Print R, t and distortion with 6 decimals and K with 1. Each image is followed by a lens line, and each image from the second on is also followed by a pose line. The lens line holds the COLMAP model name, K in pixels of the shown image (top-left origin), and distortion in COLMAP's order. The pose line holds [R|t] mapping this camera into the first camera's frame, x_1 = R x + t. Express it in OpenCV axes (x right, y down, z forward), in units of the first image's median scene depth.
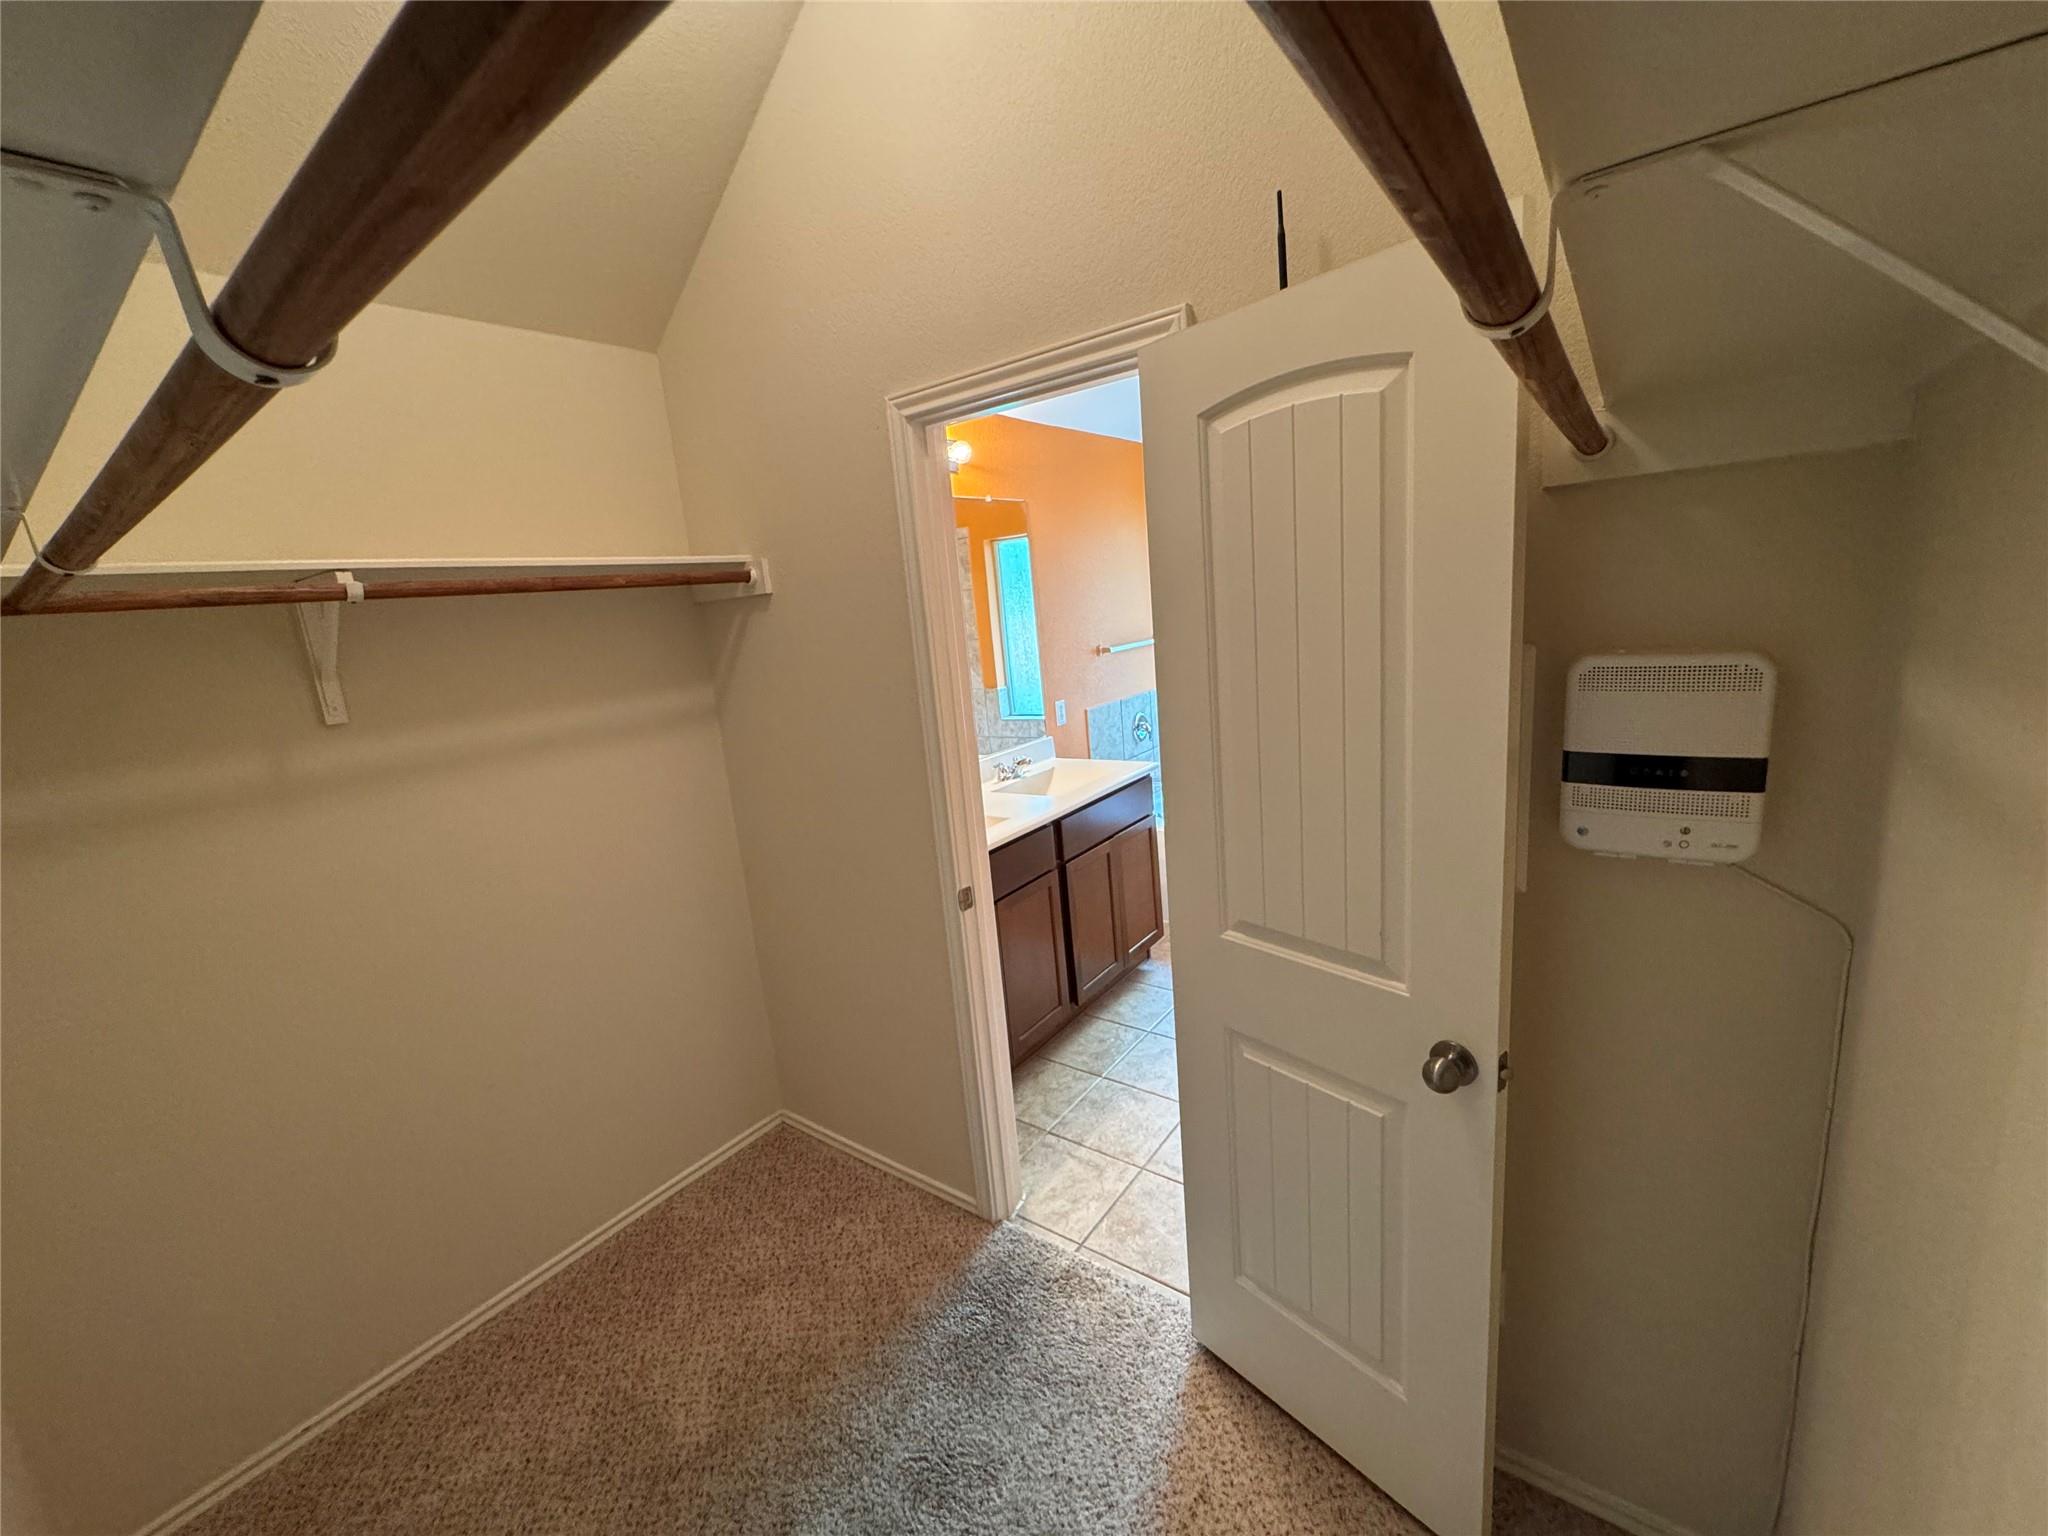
lens RADIAL K [[824.3, 0, 1020.8], [0, 824.3, 767.1], [0, 0, 1]] dist [0.001804, 0.000052]
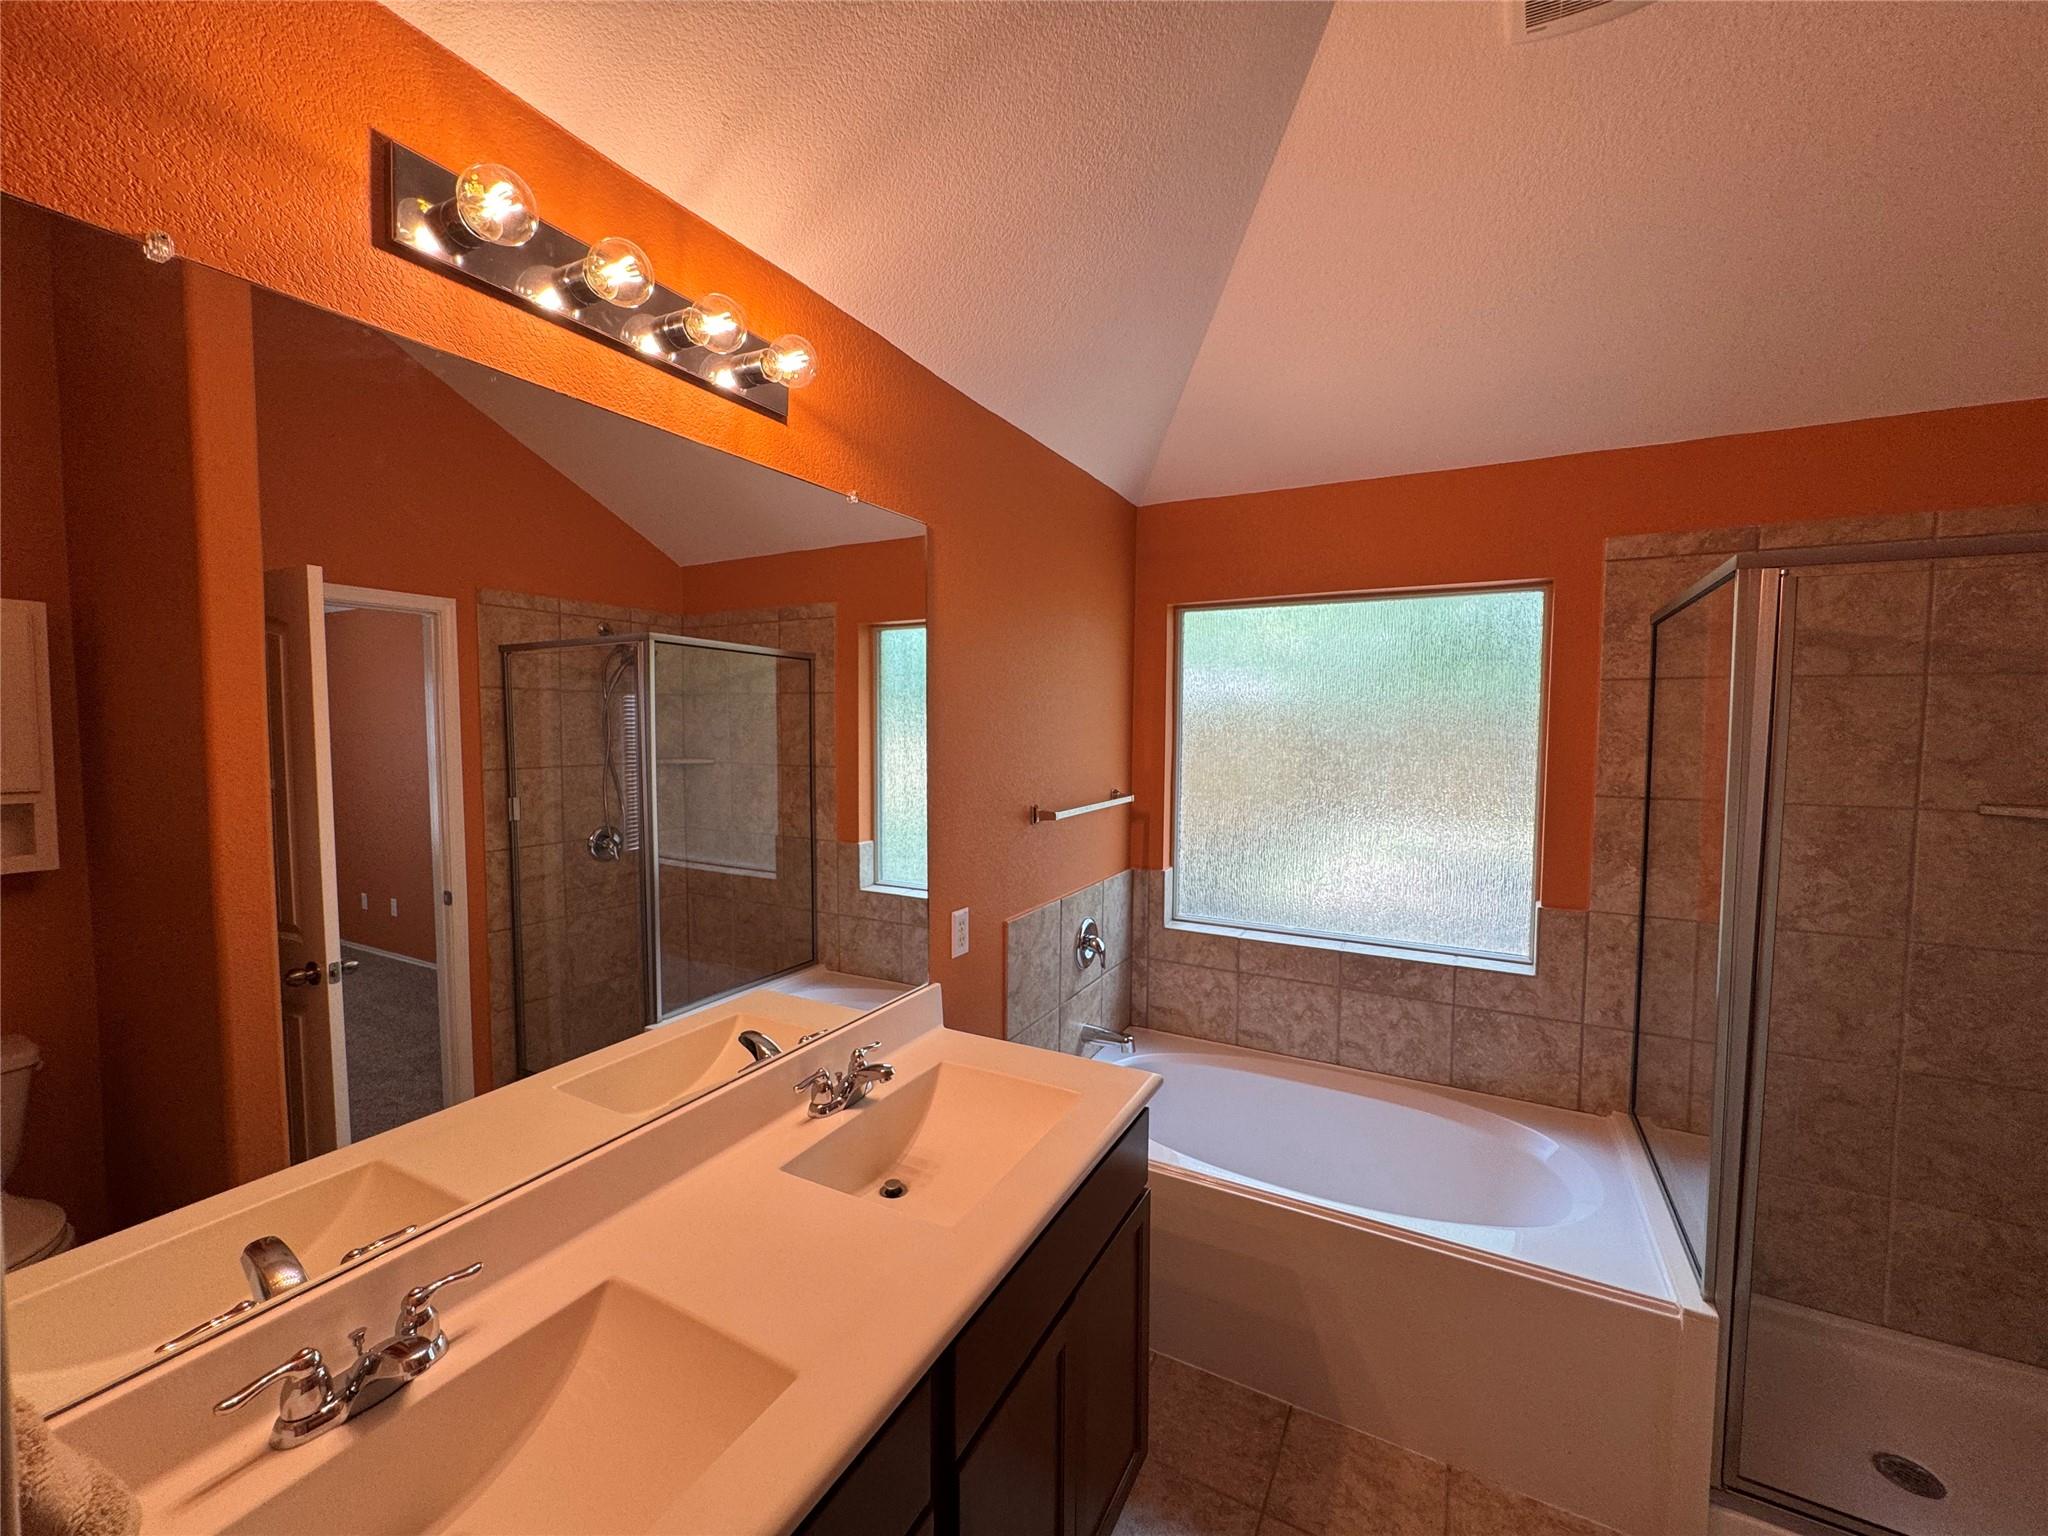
lens RADIAL K [[824.3, 0, 1020.8], [0, 824.3, 767.1], [0, 0, 1]] dist [0.001804, 0.000052]
pose [[0.986560, 0.087913, 0.137736, 0.005069], [-0.067039, 0.986491, -0.149472, -0.088672], [-0.149016, 0.138229, 0.979126, 0.445970]]
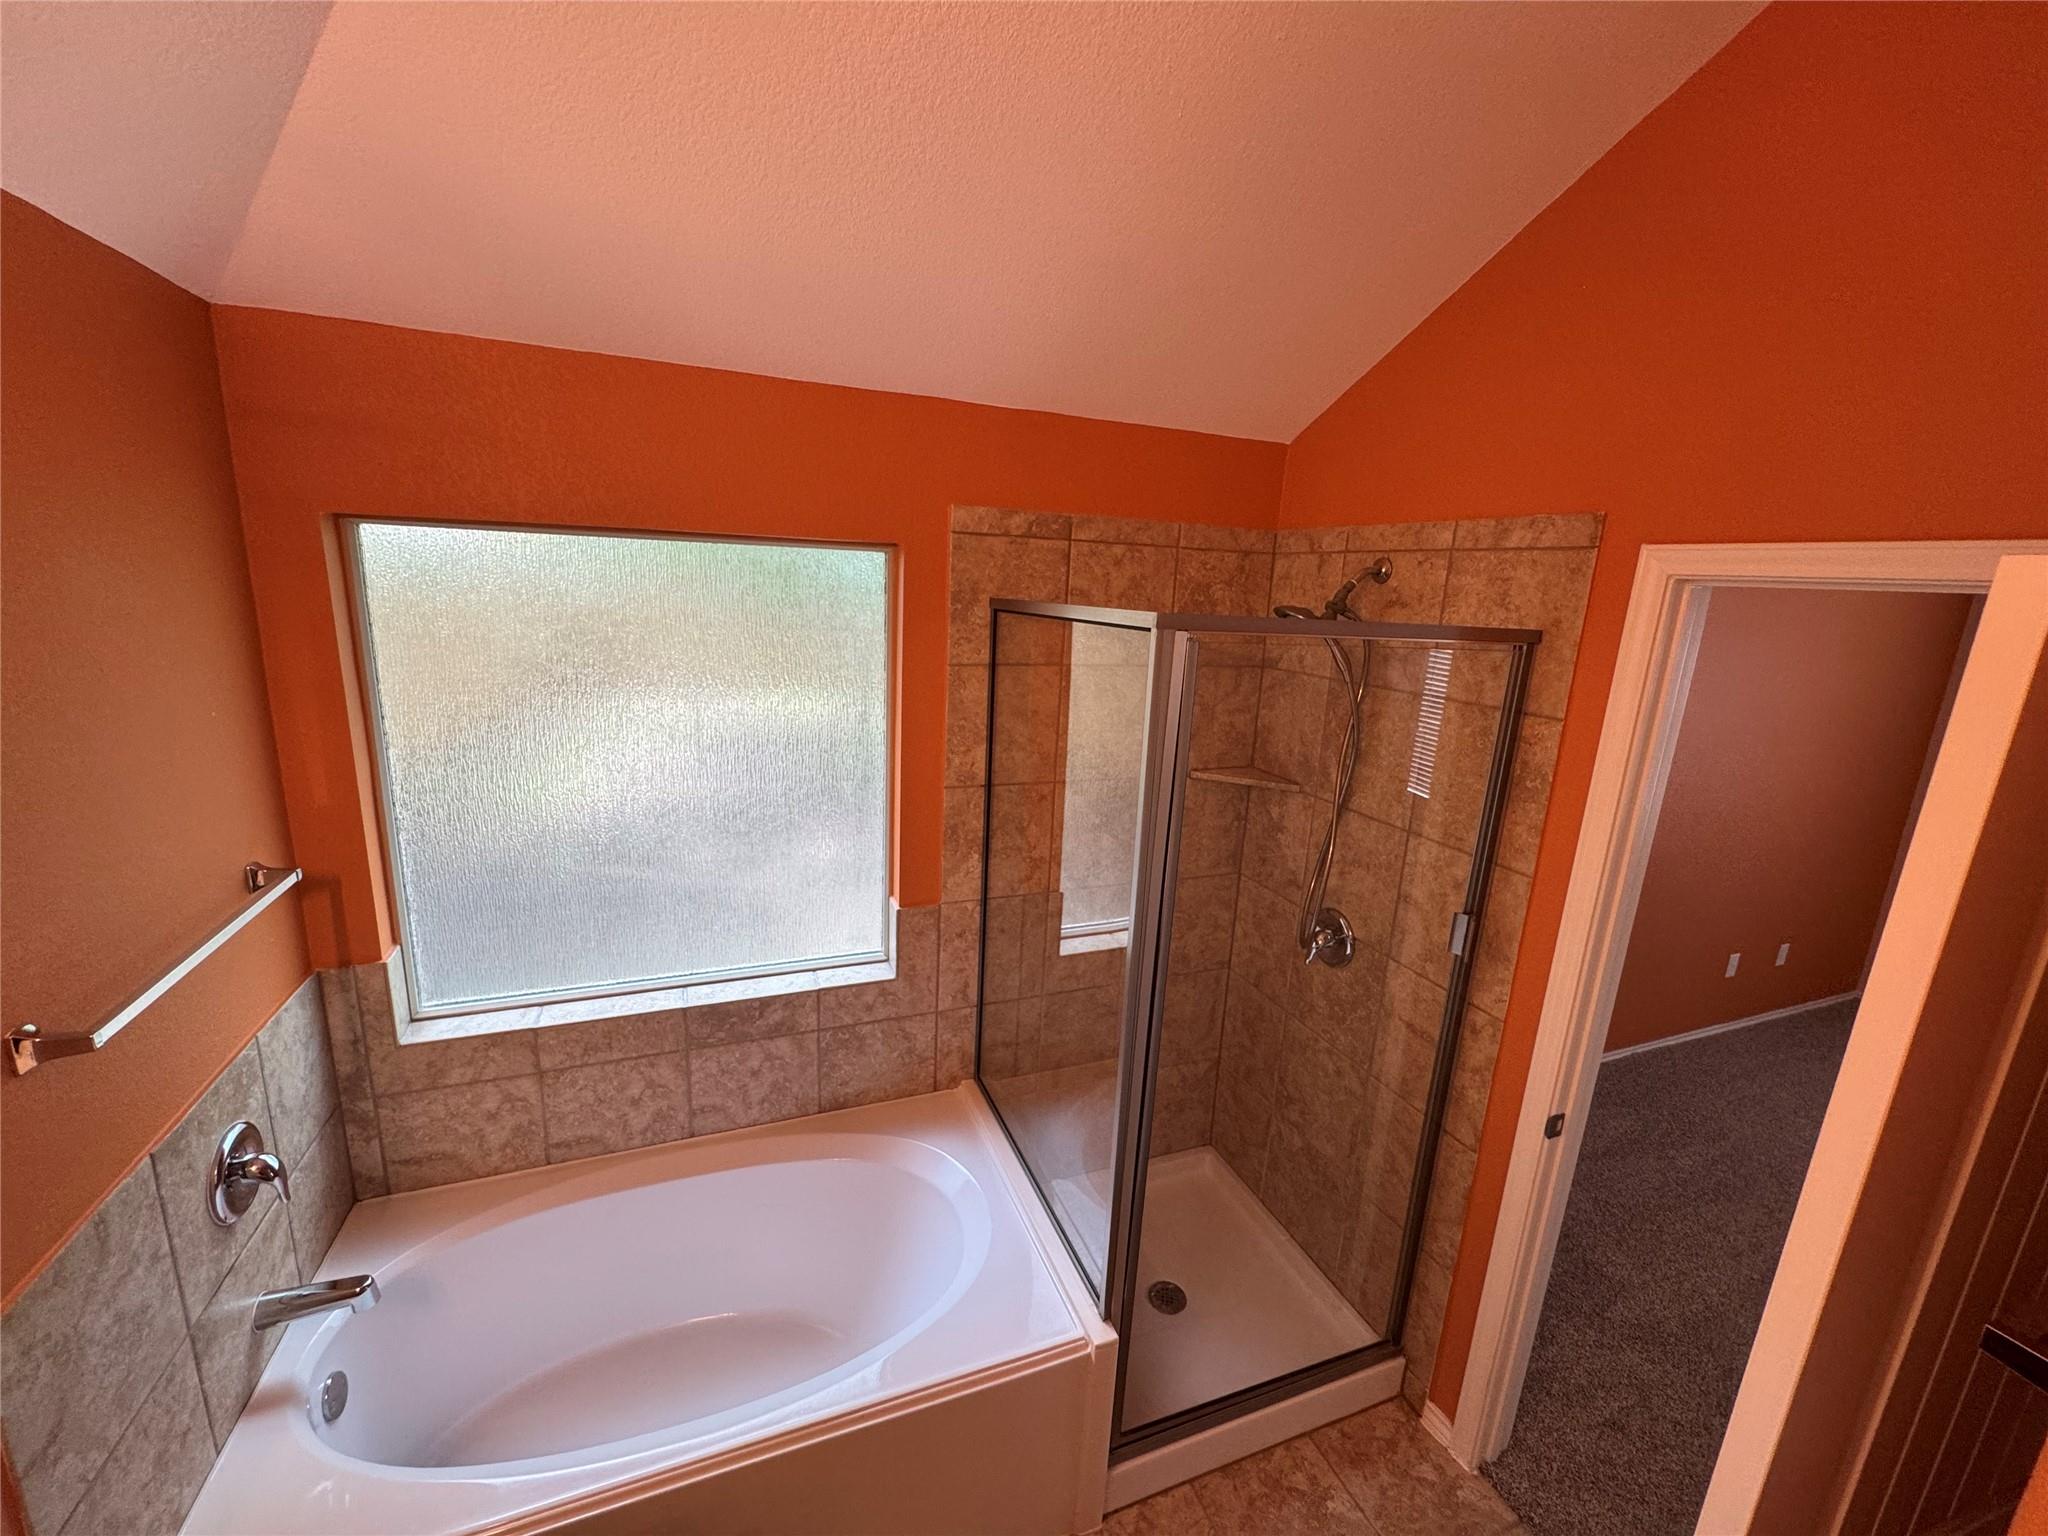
lens RADIAL K [[824.3, 0, 1020.8], [0, 824.3, 767.1], [0, 0, 1]] dist [0.001804, 0.000052]
pose [[0.533321, -0.082223, 0.841908, 0.054395], [0.073686, 0.995997, 0.050594, -0.217755], [-0.842698, 0.035054, 0.537245, 0.618529]]
